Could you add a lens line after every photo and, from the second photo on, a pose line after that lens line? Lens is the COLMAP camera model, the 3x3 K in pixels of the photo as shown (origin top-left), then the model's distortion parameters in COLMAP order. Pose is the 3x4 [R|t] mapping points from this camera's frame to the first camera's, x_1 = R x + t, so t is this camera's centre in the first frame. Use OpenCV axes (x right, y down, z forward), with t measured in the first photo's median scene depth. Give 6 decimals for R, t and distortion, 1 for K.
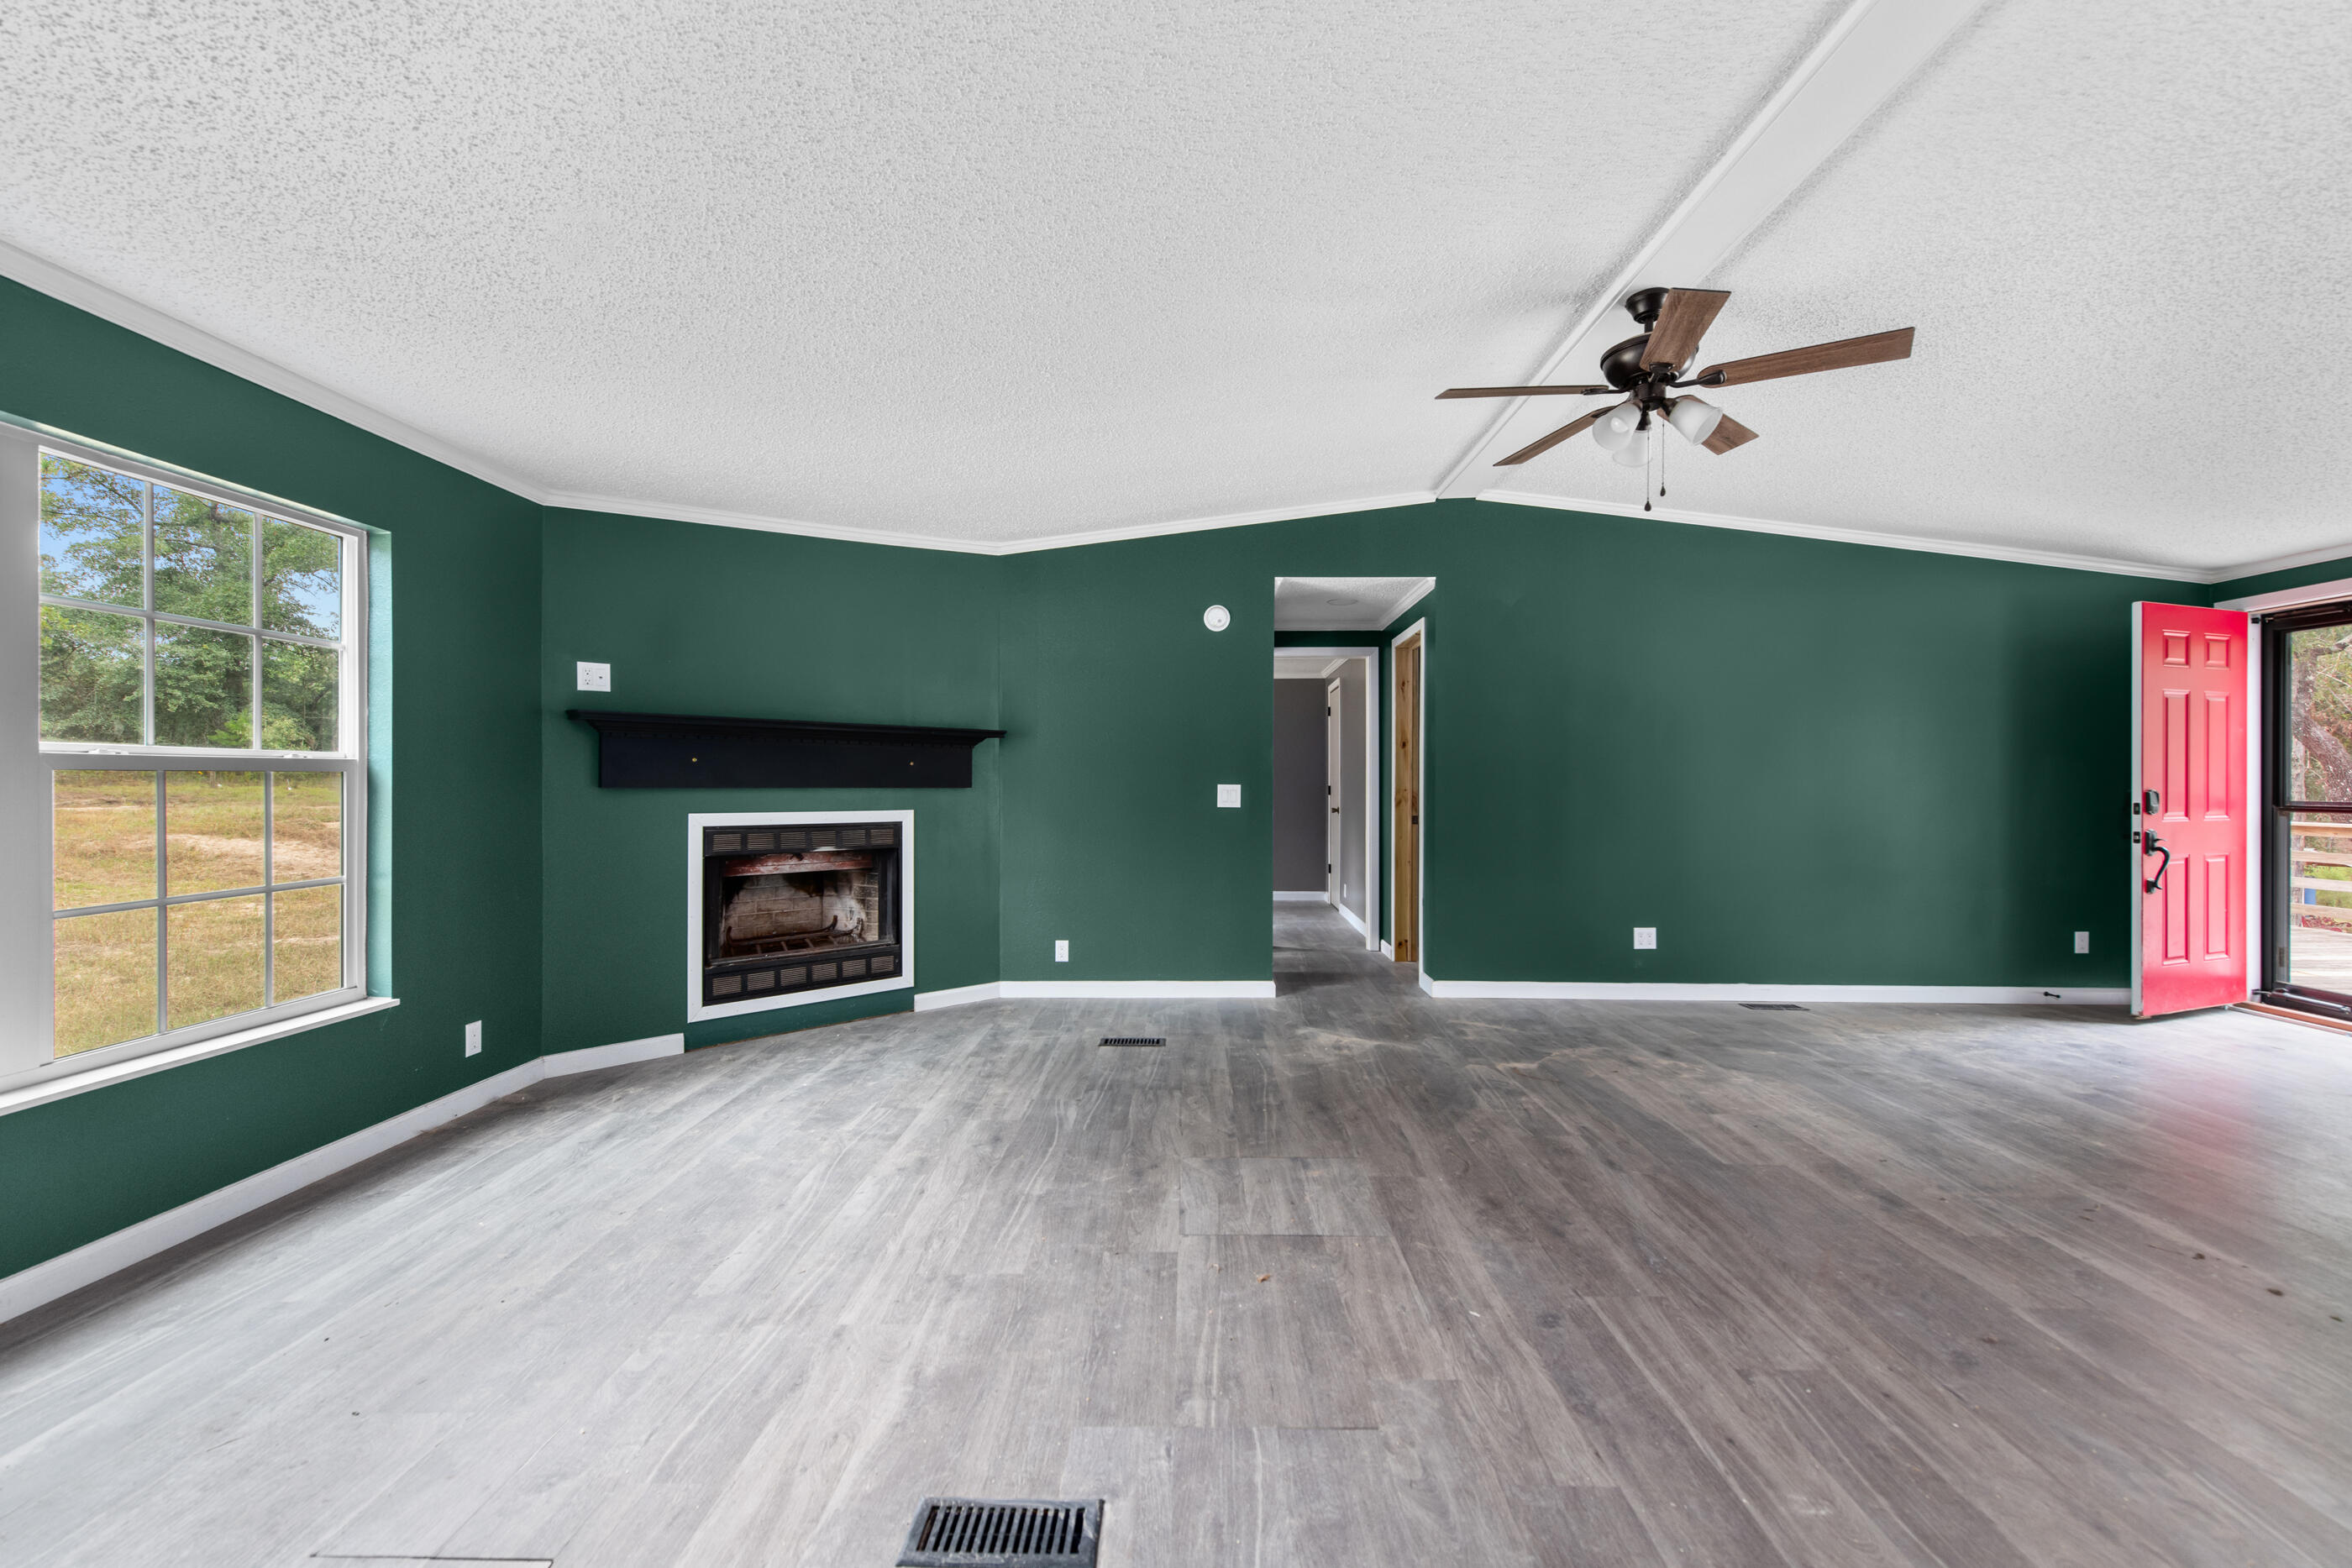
lens RADIAL K [[950.1, 0, 1181.4], [0, 950.1, 785.7], [0, 0, 1]] dist [0.010386, -0.000591]
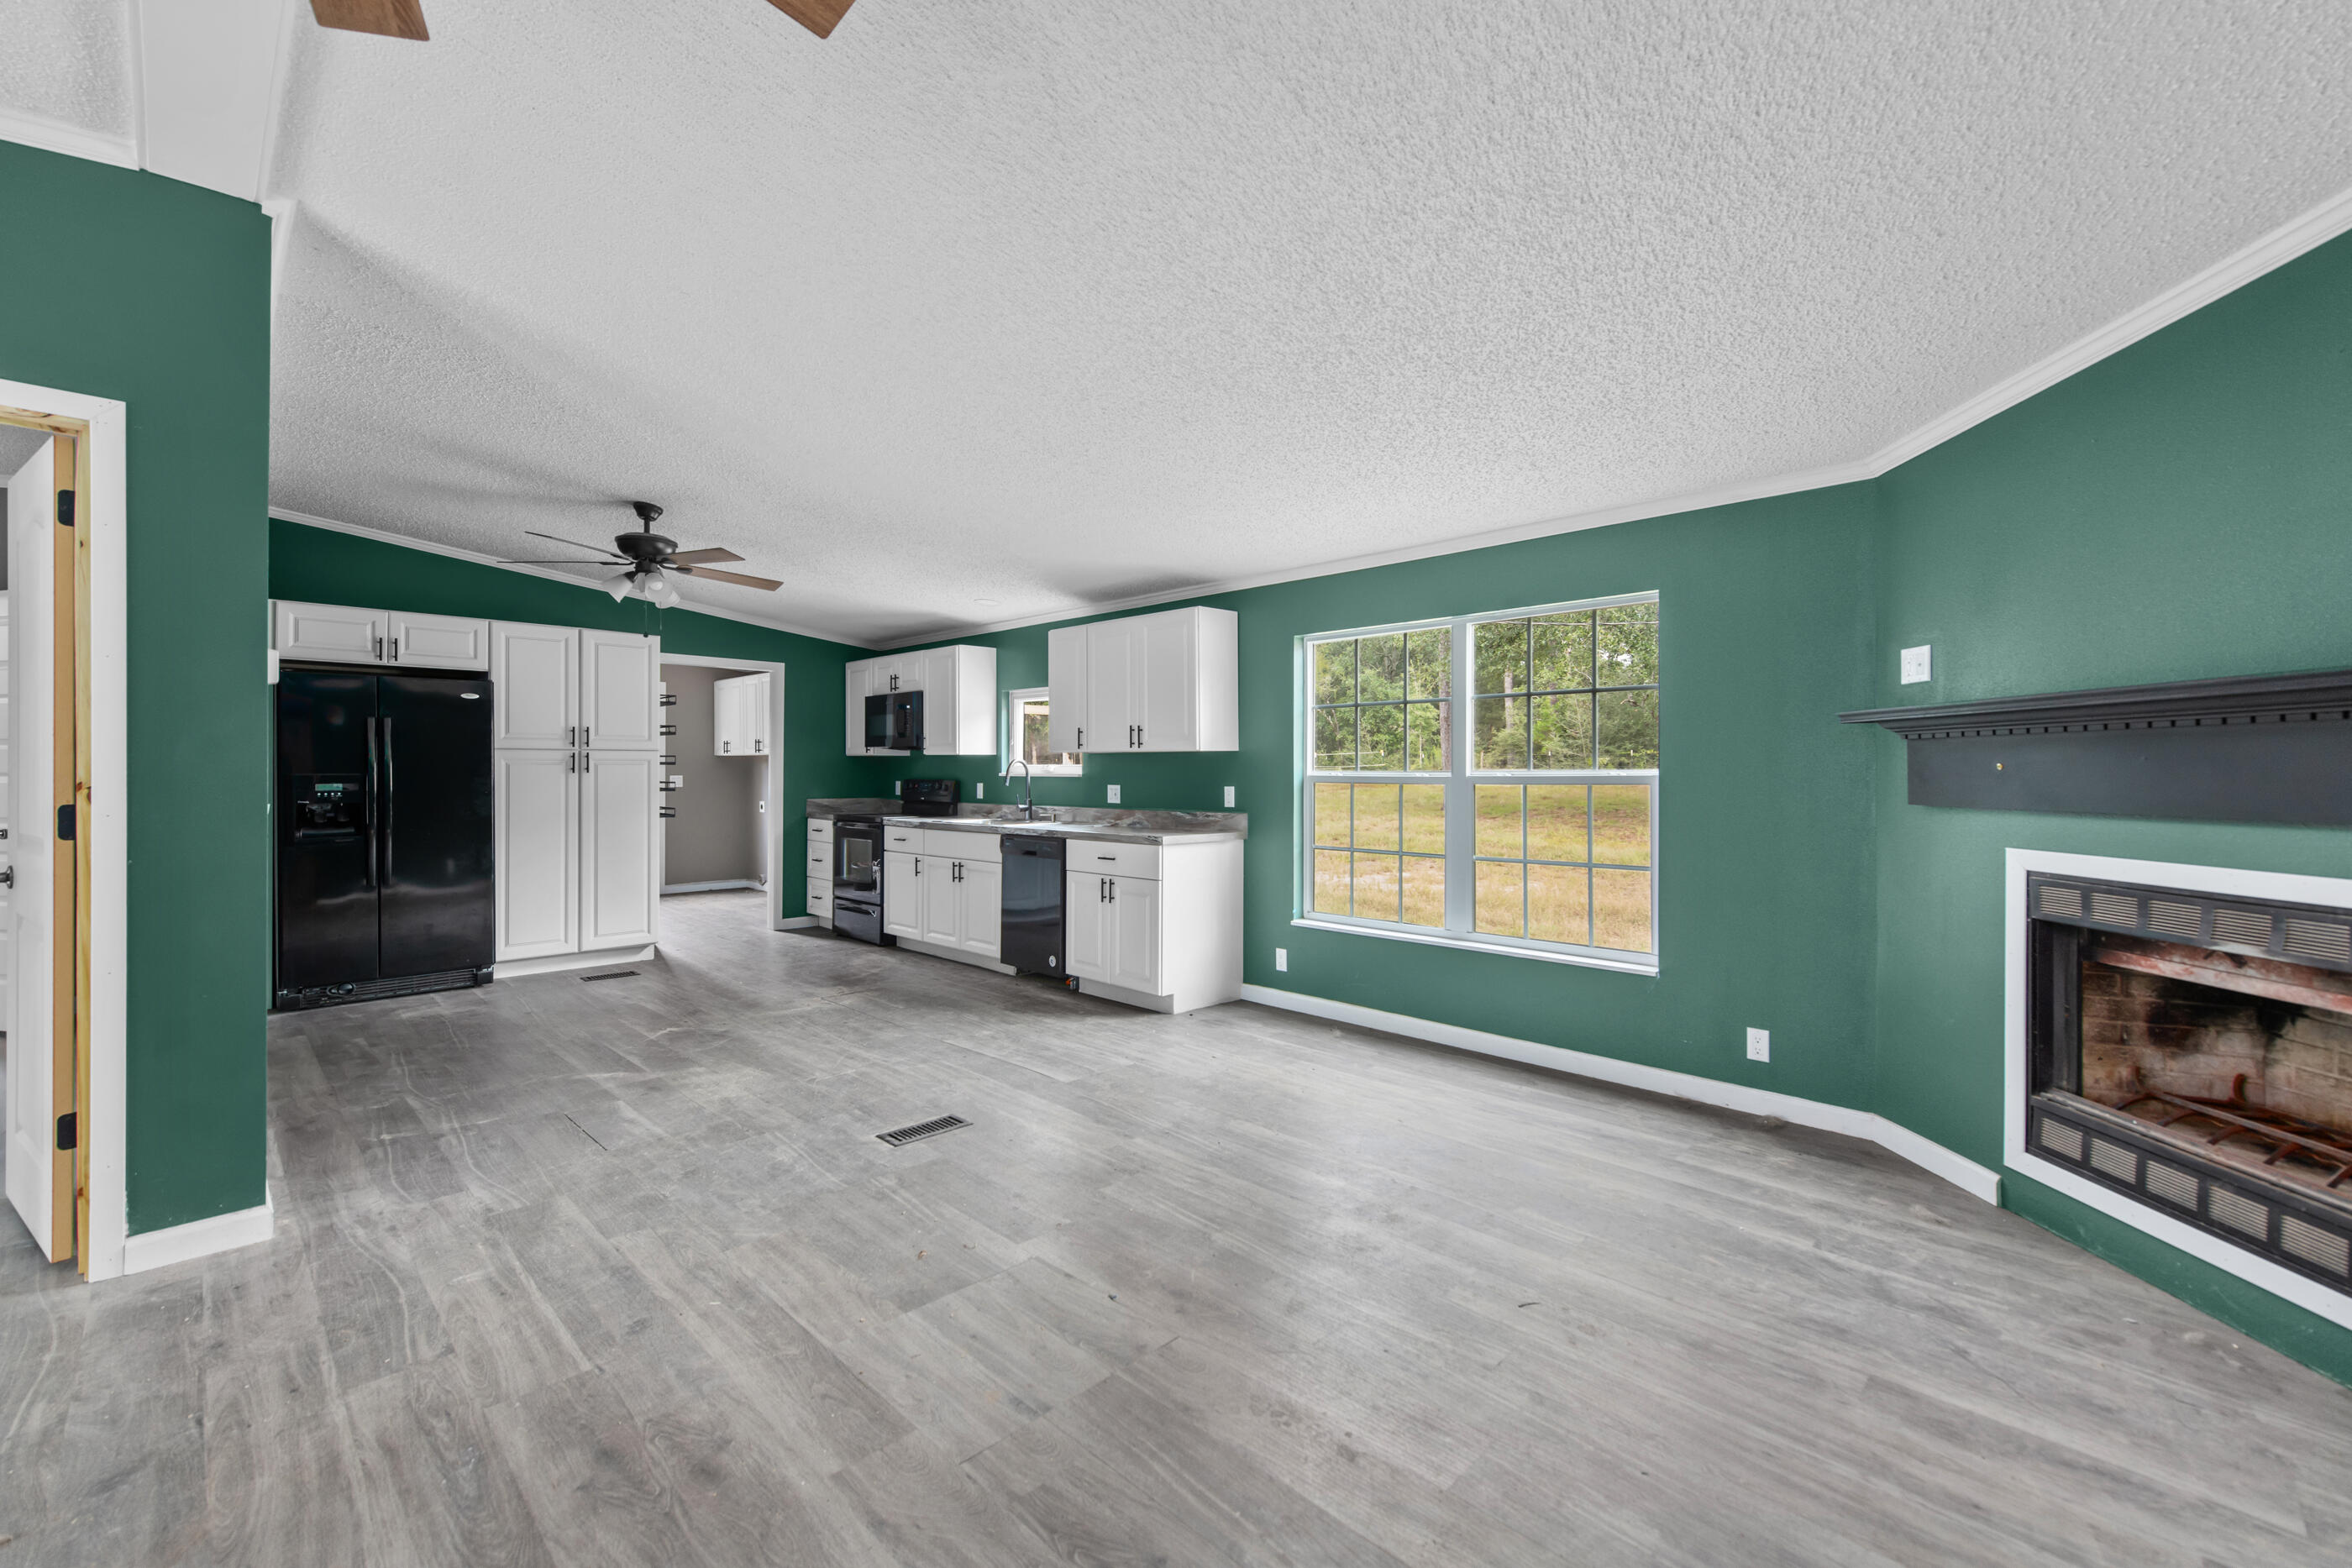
lens RADIAL K [[980.8, 0, 1192.2], [0, 980.8, 773.1], [0, 0, 1]] dist [0.010710, -0.000405]
pose [[-0.689659, -0.006425, -0.724105, 0.383654], [-0.006883, 0.999974, -0.002317, -0.017860], [0.724101, 0.003386, -0.689685, 1.108771]]
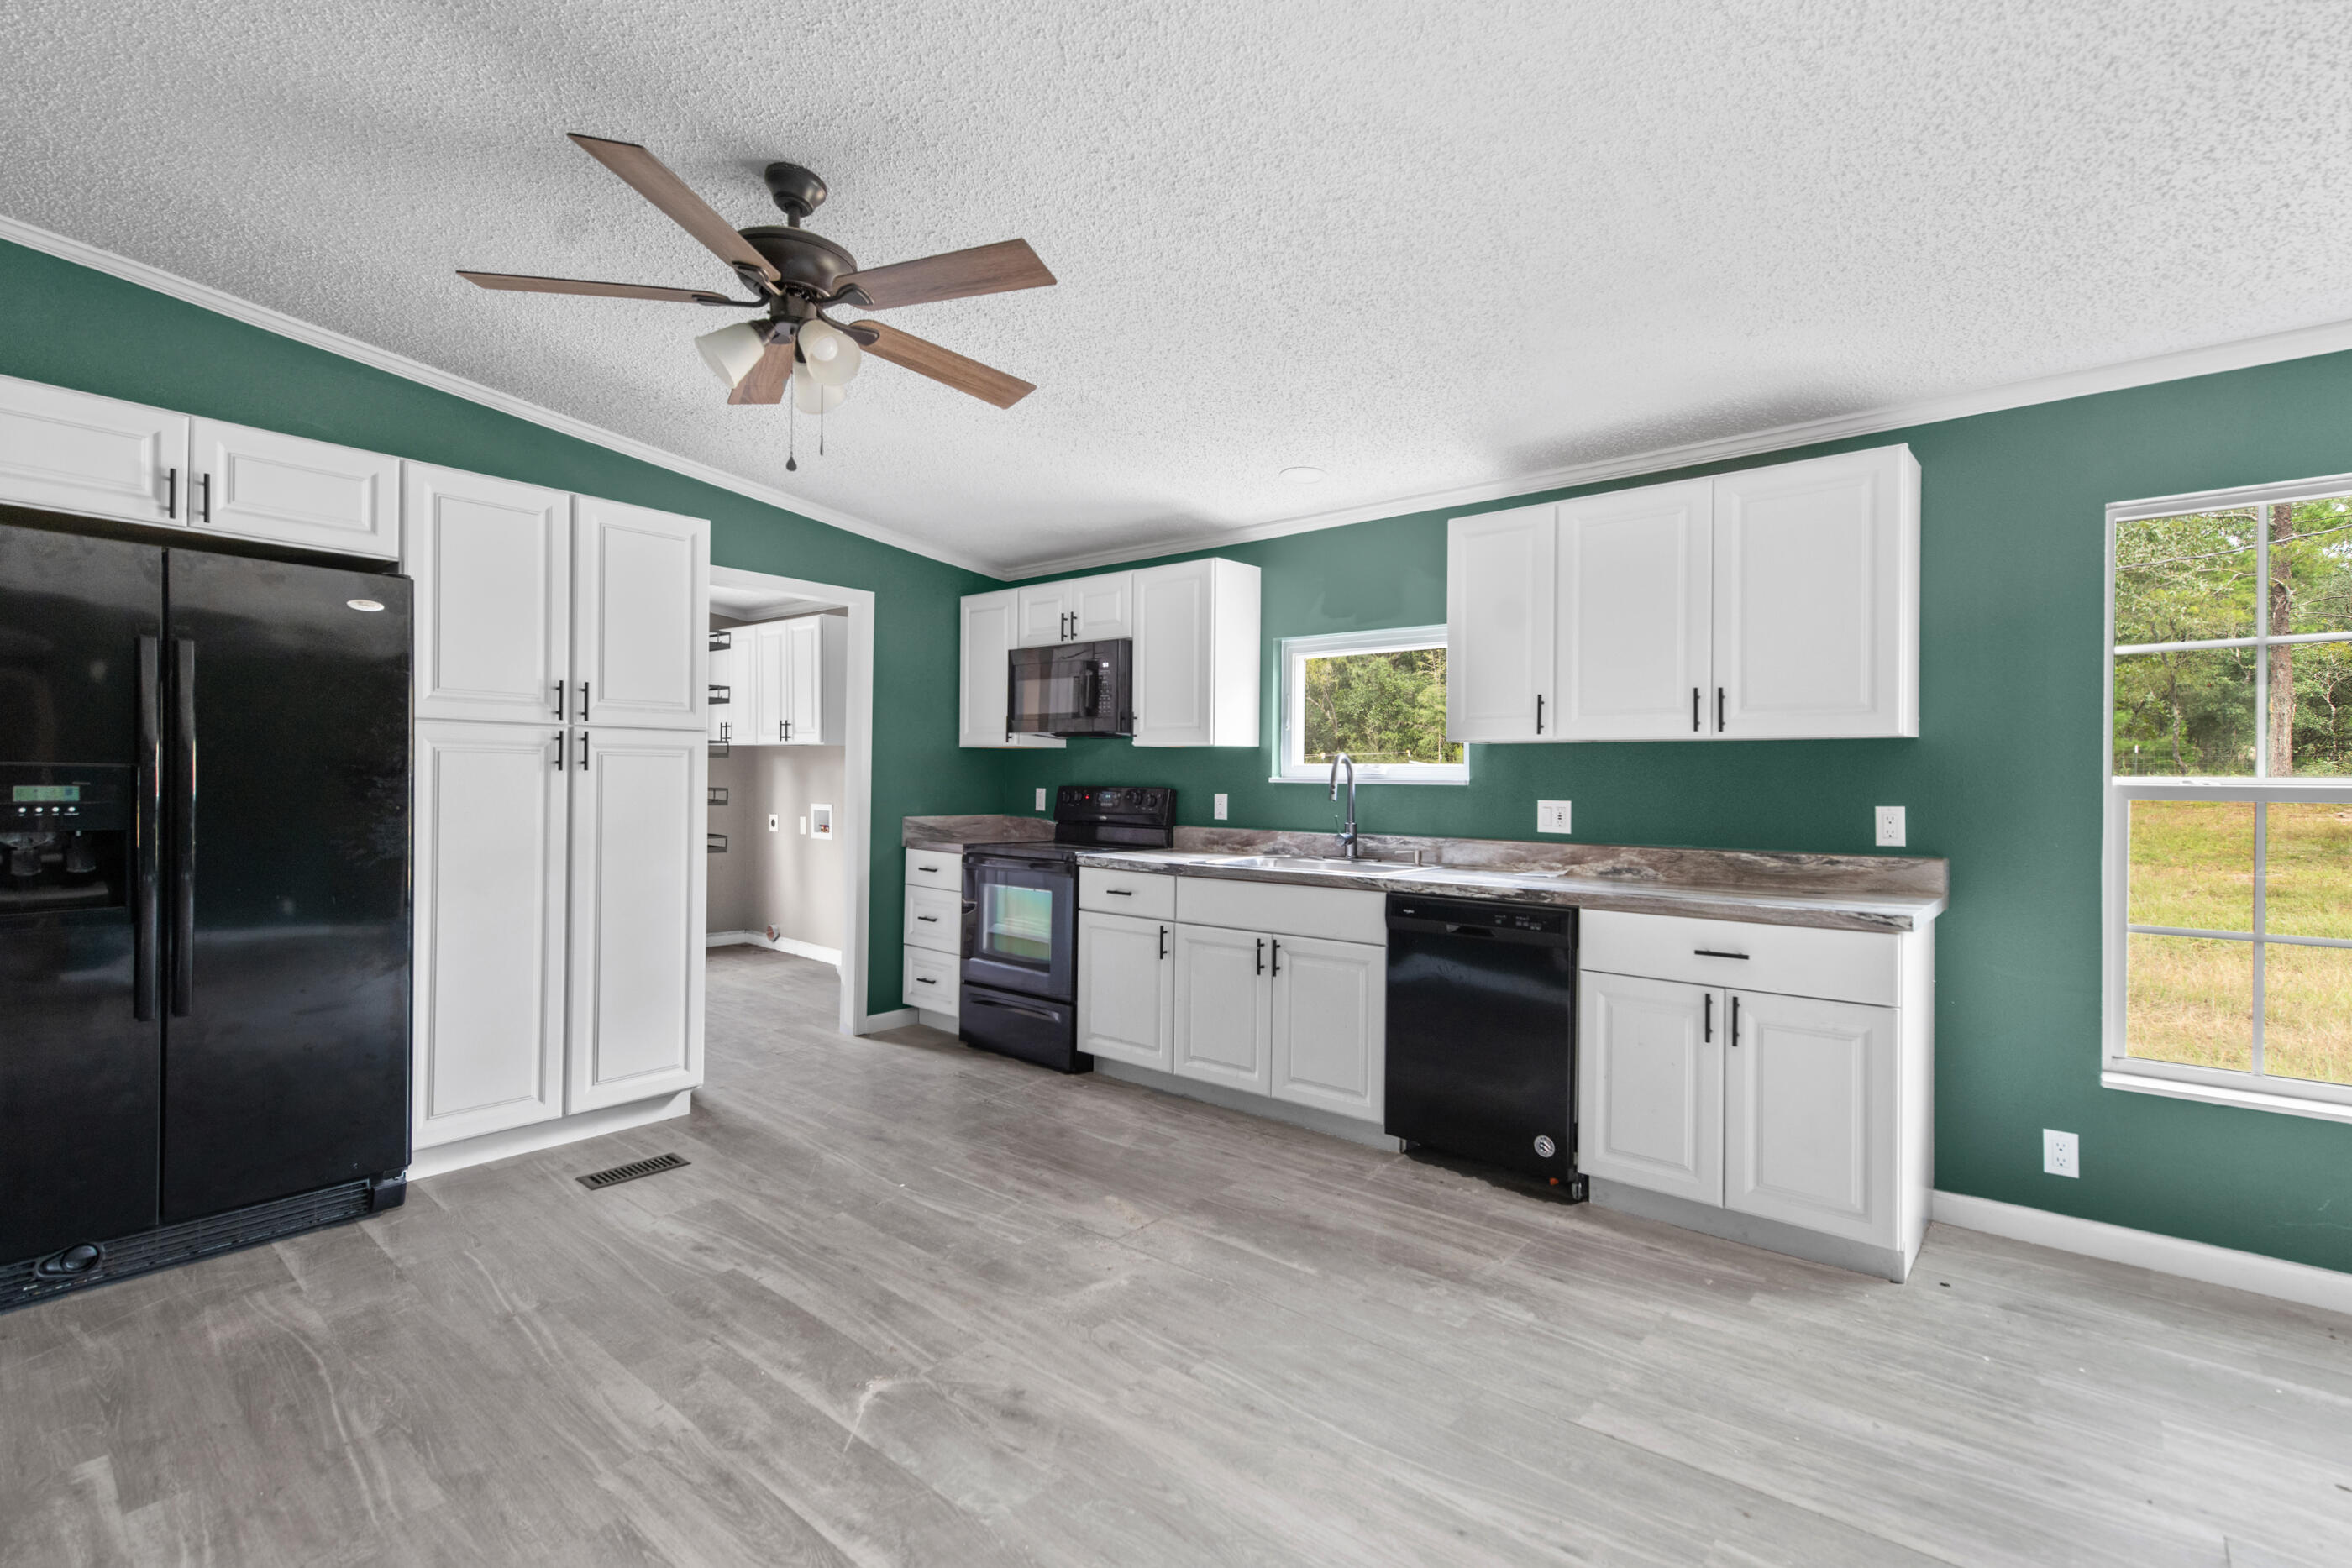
lens RADIAL K [[1067.7, 0, 1189.7], [0, 1067.7, 773.8], [0, 0, 1]] dist [0.009492, 0.000203]
pose [[-0.637842, -0.009677, -0.770106, 0.277962], [-0.010162, 0.999940, -0.004148, -0.017659], [0.770100, 0.005180, -0.637902, 0.313689]]
